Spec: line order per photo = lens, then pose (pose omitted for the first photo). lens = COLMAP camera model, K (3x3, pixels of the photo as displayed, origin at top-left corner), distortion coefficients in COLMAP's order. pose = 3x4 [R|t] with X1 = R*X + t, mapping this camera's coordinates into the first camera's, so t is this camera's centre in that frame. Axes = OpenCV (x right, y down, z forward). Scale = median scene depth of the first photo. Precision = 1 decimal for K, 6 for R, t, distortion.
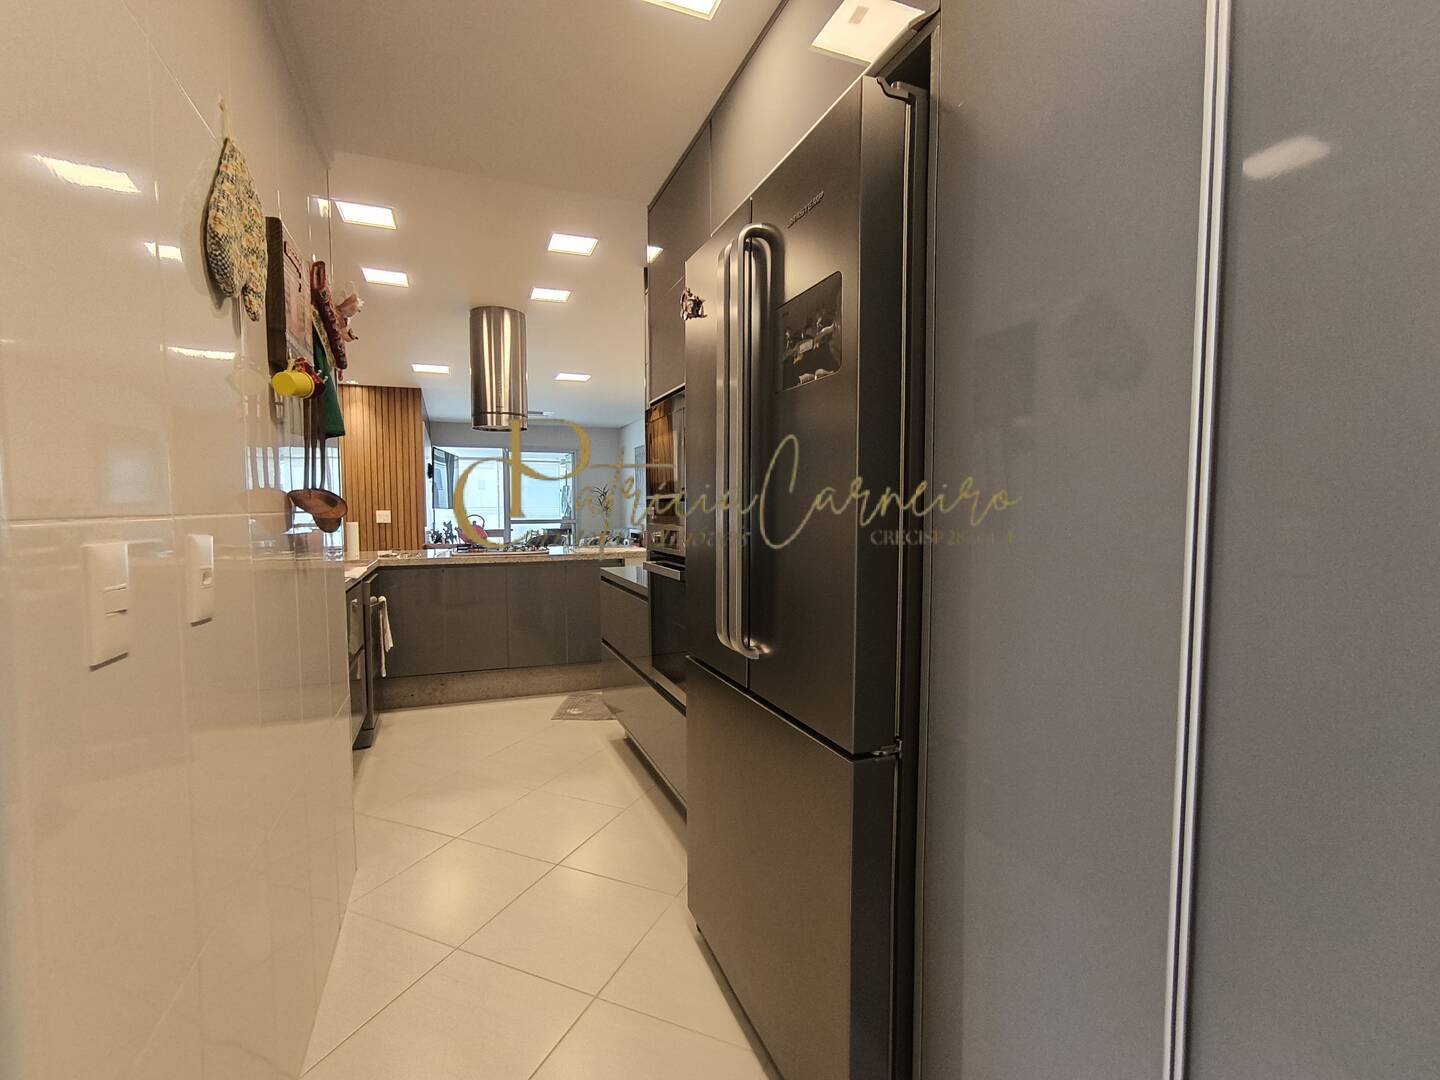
lens RADIAL K [[677.5, 0, 701.5], [0, 677.5, 549.1], [0, 0, 1]] dist [-0.014242, -0.000099]
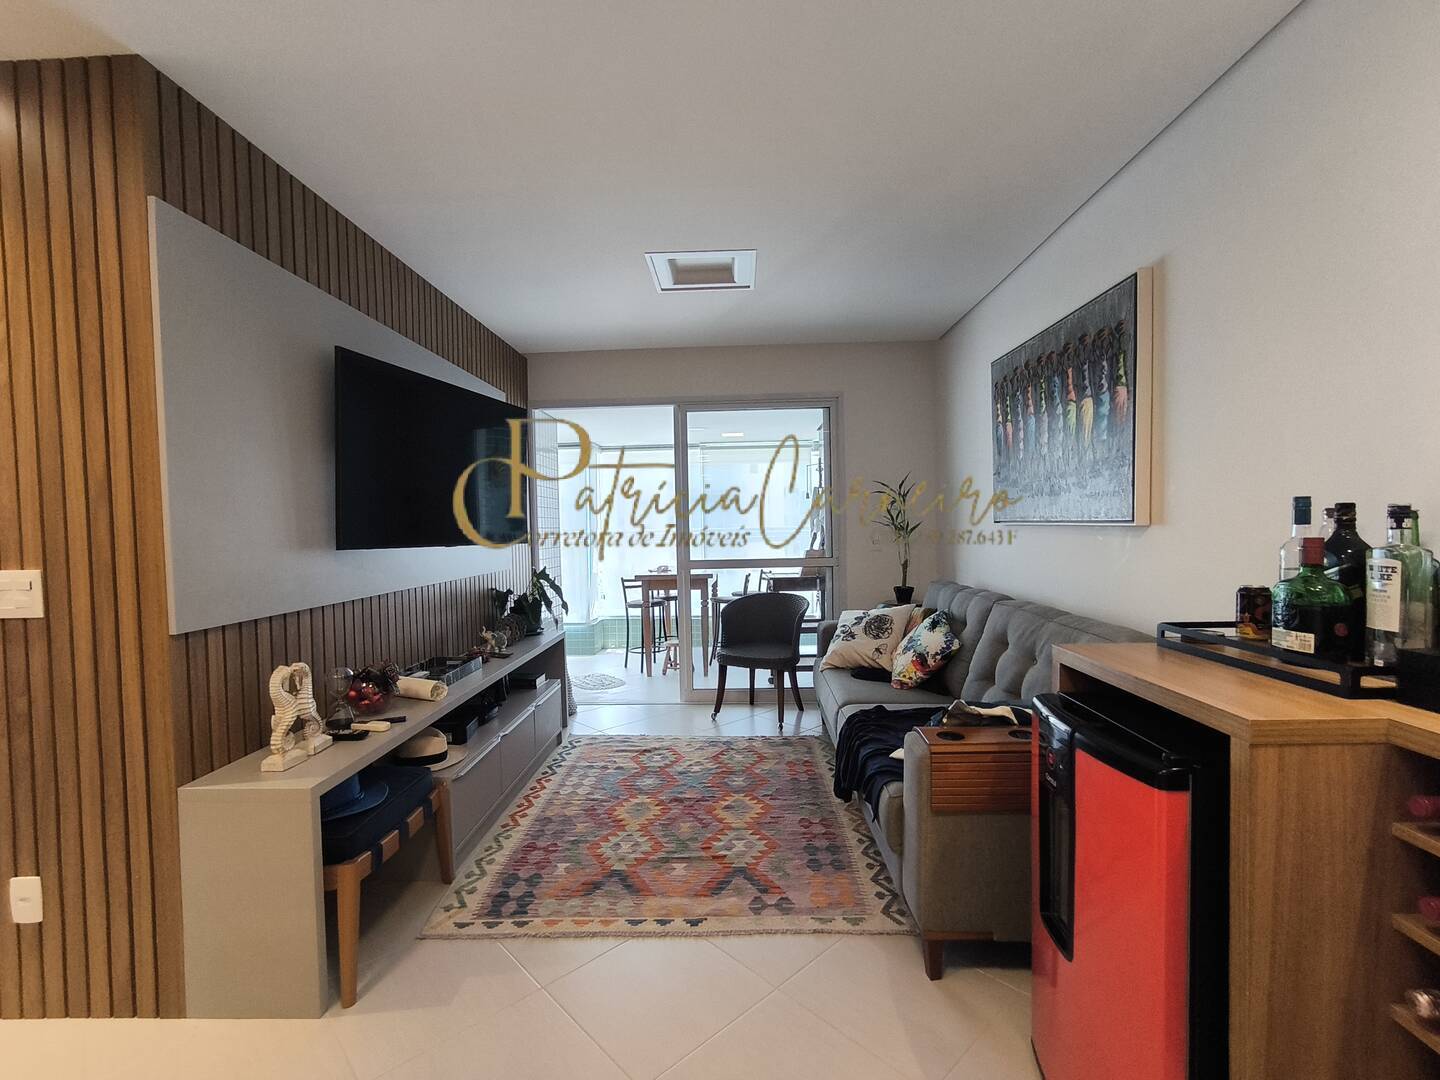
lens RADIAL K [[658.0, 0, 712.5], [0, 658.0, 549.7], [0, 0, 1]] dist [-0.043779, 0.028762]
pose [[0.923886, -0.002712, -0.382657, -0.212461], [-0.005940, 0.999753, -0.021429, -0.090441], [0.382621, 0.022071, 0.923642, 1.302897]]
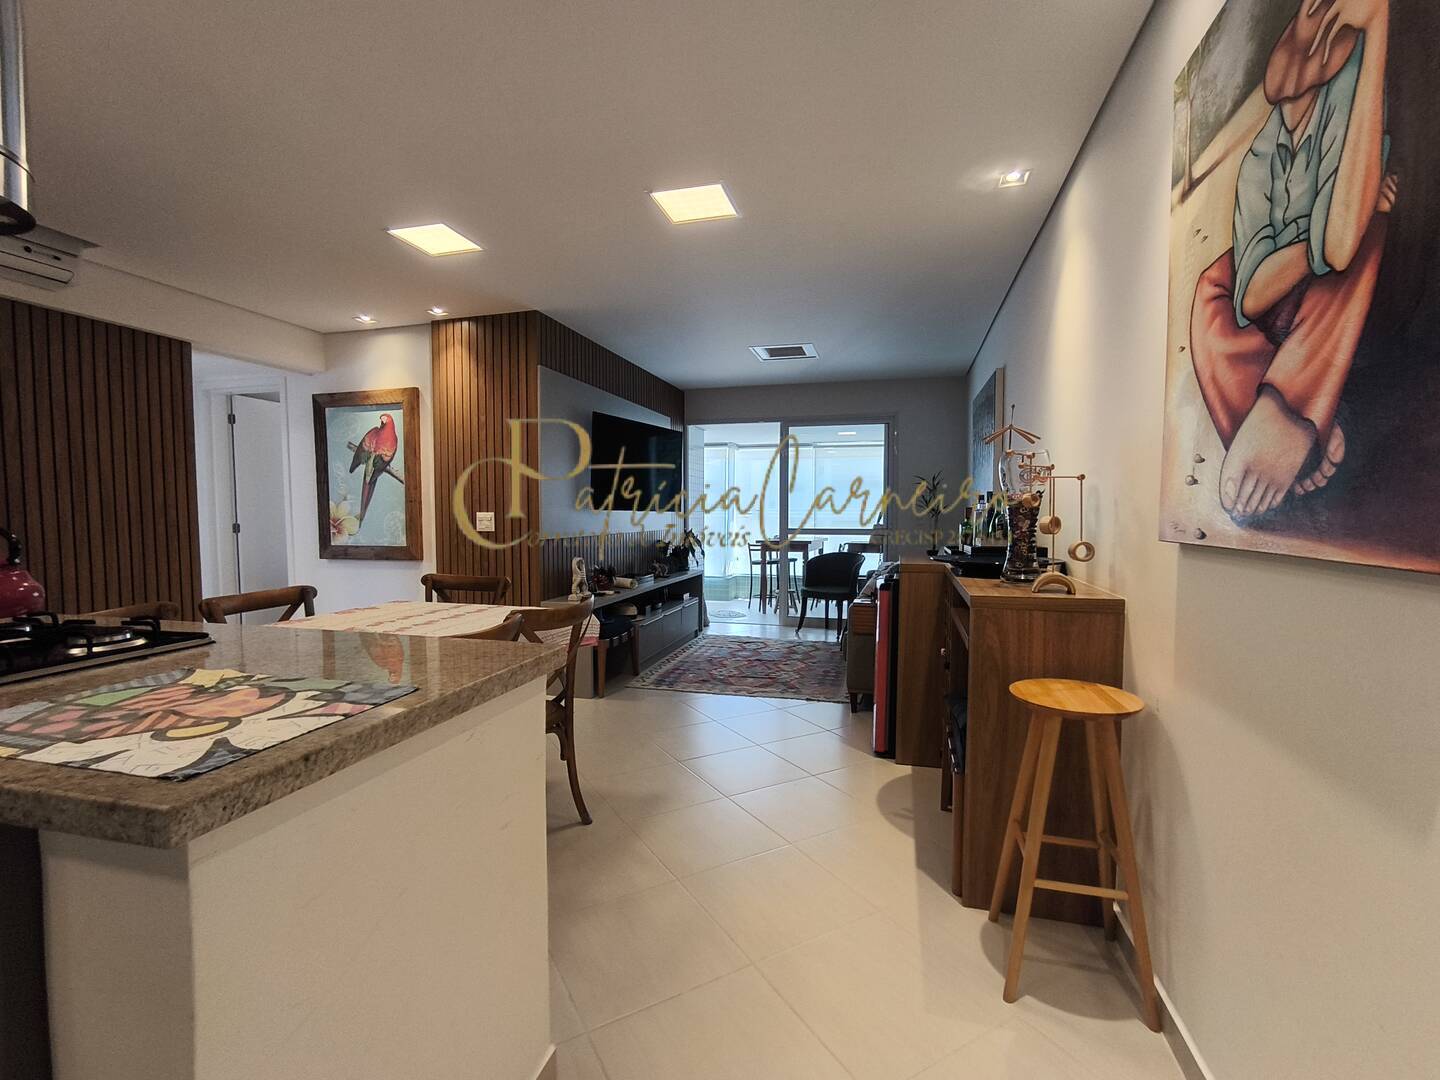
lens RADIAL K [[658.0, 0, 712.5], [0, 658.0, 549.7], [0, 0, 1]] dist [-0.043779, 0.028762]
pose [[0.810213, 0.038534, -0.584868, 0.090504], [-0.041107, 0.999115, 0.008881, -0.054239], [0.584692, 0.016846, 0.811080, 0.932911]]
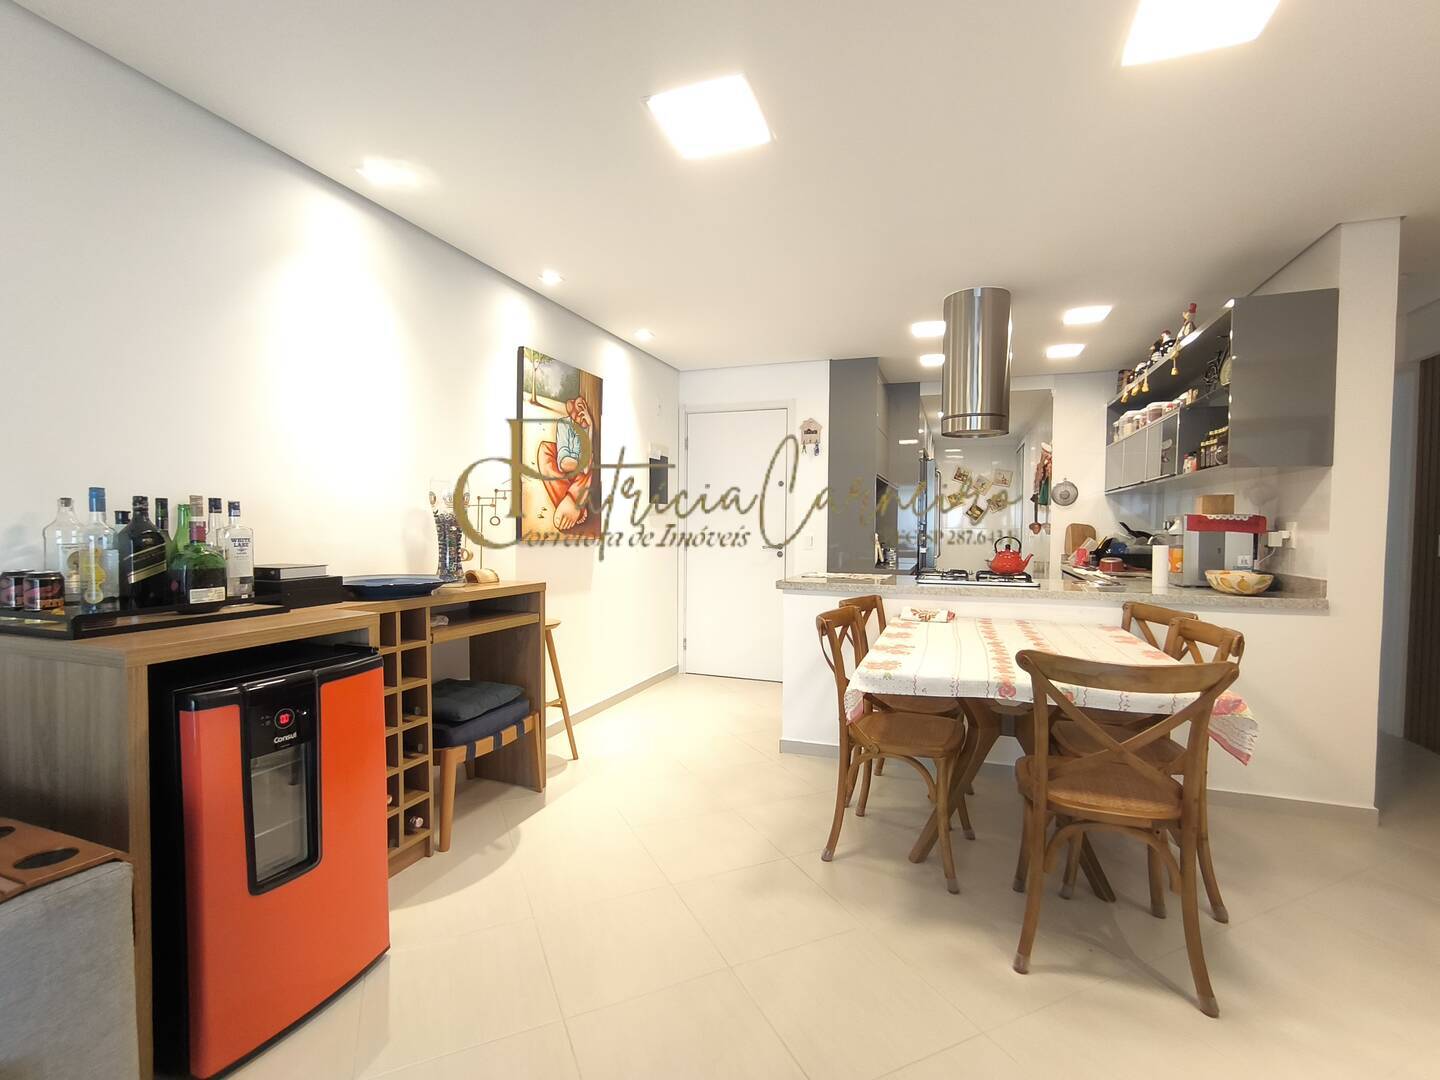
lens RADIAL K [[658.0, 0, 712.5], [0, 658.0, 549.7], [0, 0, 1]] dist [-0.043779, 0.028762]
pose [[-0.757955, -0.024788, 0.651835, -0.547138], [0.037392, 0.995983, 0.081356, -0.105657], [-0.651234, 0.086037, -0.753984, 1.721161]]
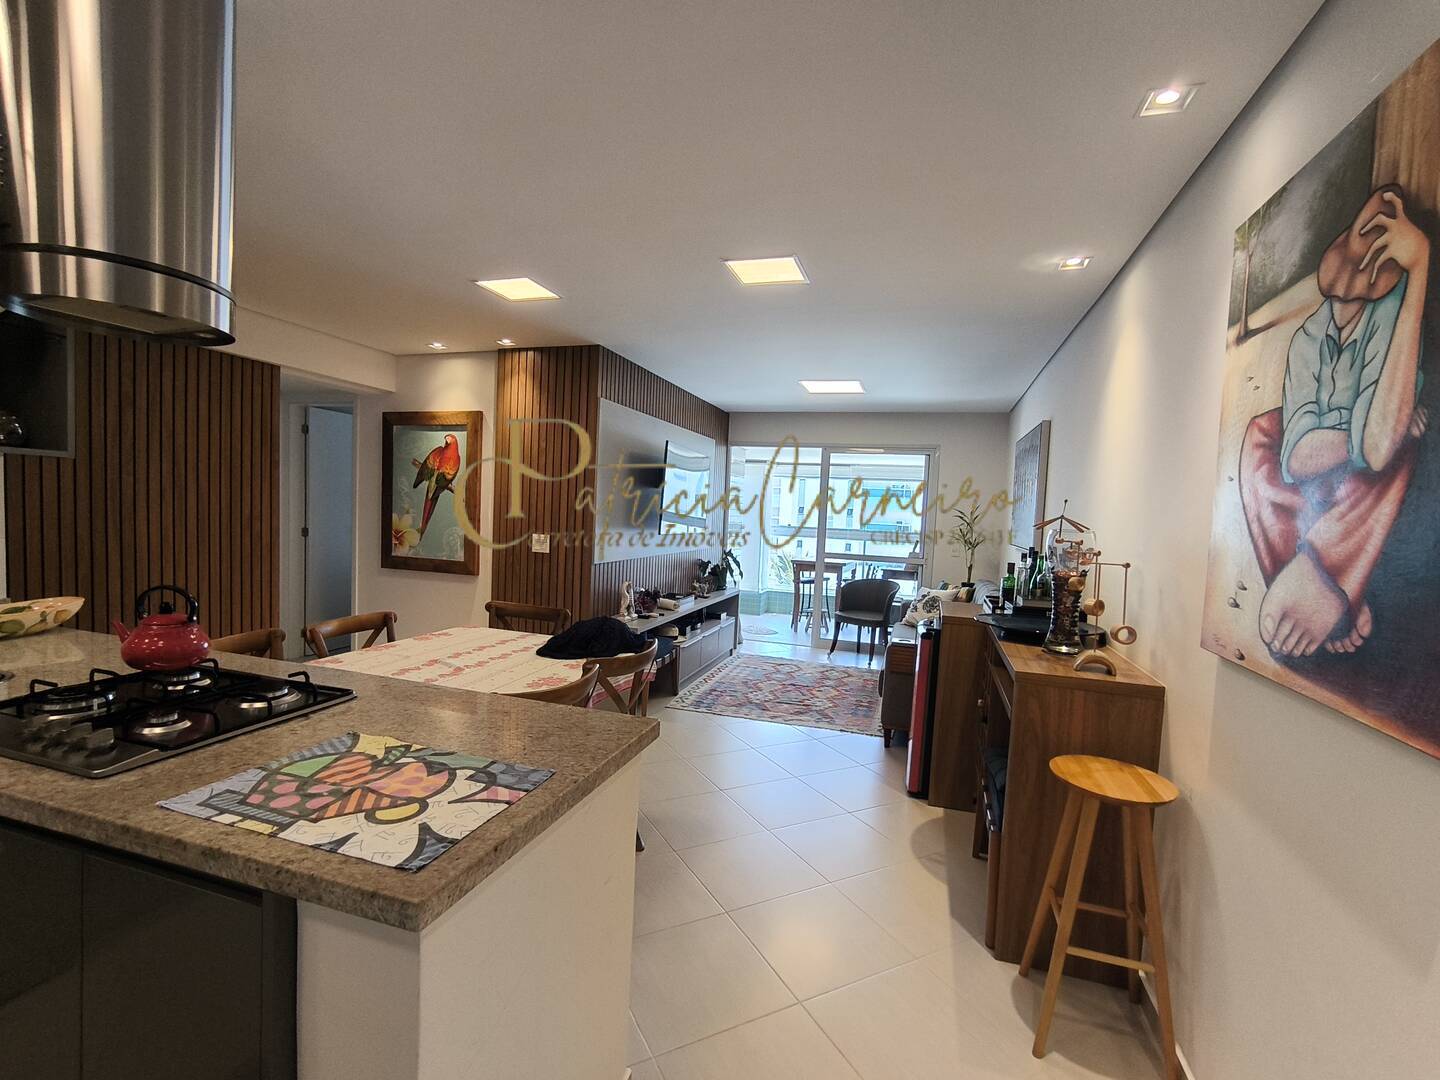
lens RADIAL K [[658.0, 0, 712.5], [0, 658.0, 549.7], [0, 0, 1]] dist [-0.043779, 0.028762]
pose [[0.784503, 0.077240, -0.615296, 0.086534], [-0.088943, 0.995969, 0.011625, -0.095789], [0.613713, 0.045606, 0.788211, 0.885936]]
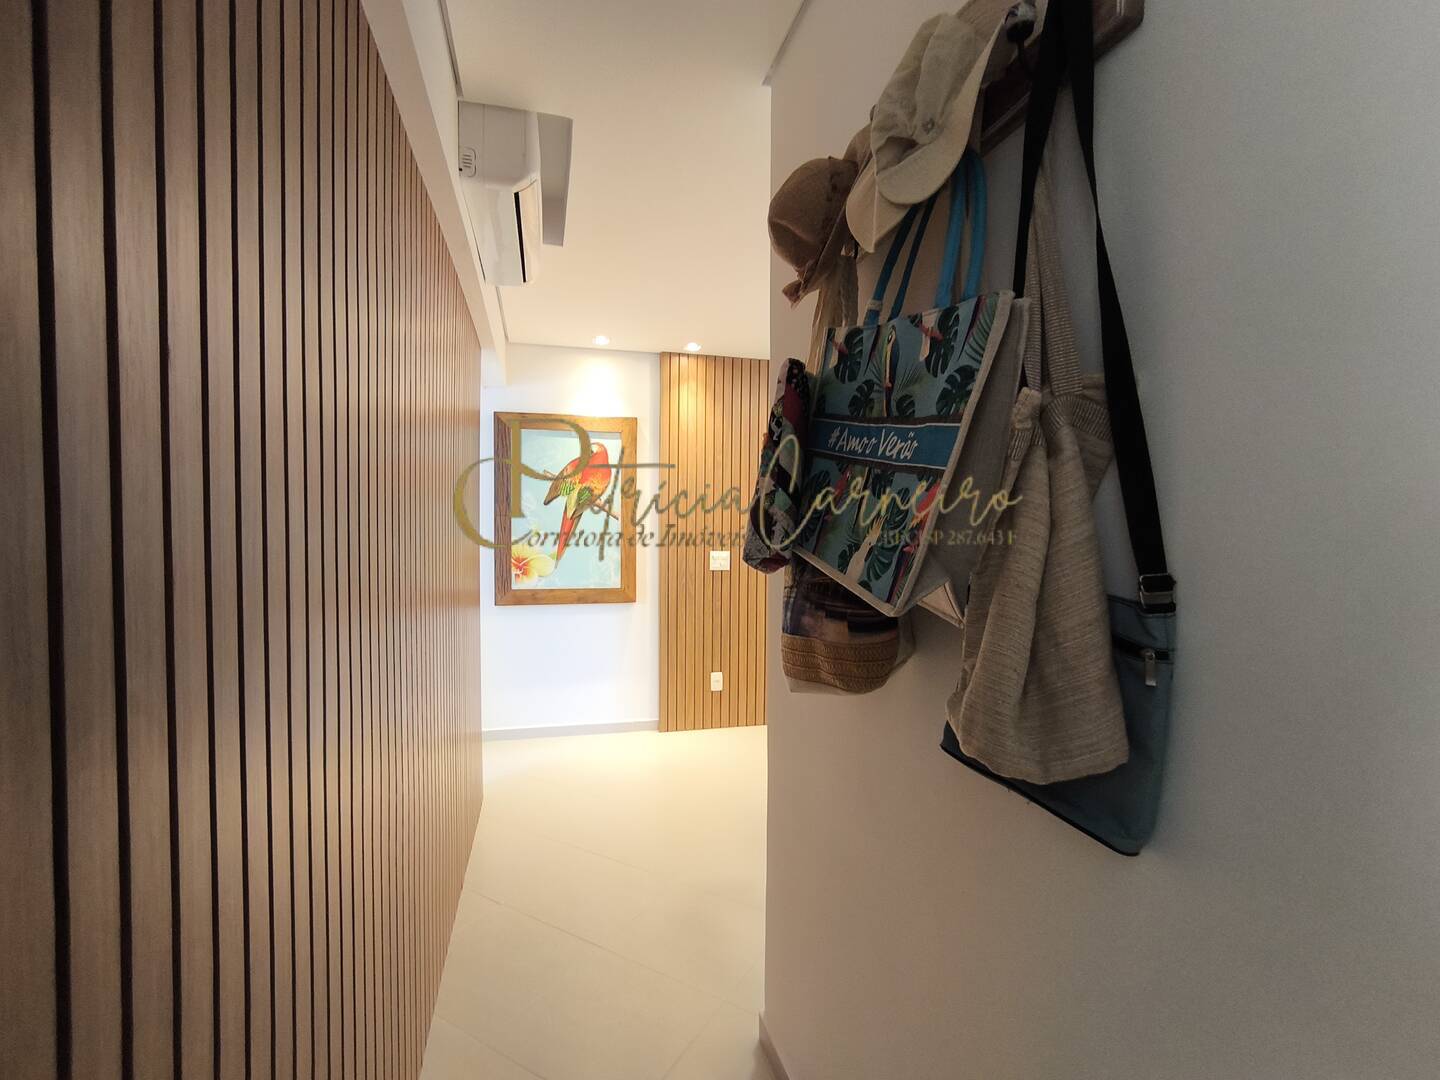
lens RADIAL K [[658.0, 0, 712.5], [0, 658.0, 549.7], [0, 0, 1]] dist [-0.043779, 0.028762]
pose [[0.994668, 0.023017, -0.100532, -0.621162], [-0.024982, 0.999520, -0.018338, -0.070222], [0.100062, 0.020752, 0.994765, 0.572130]]
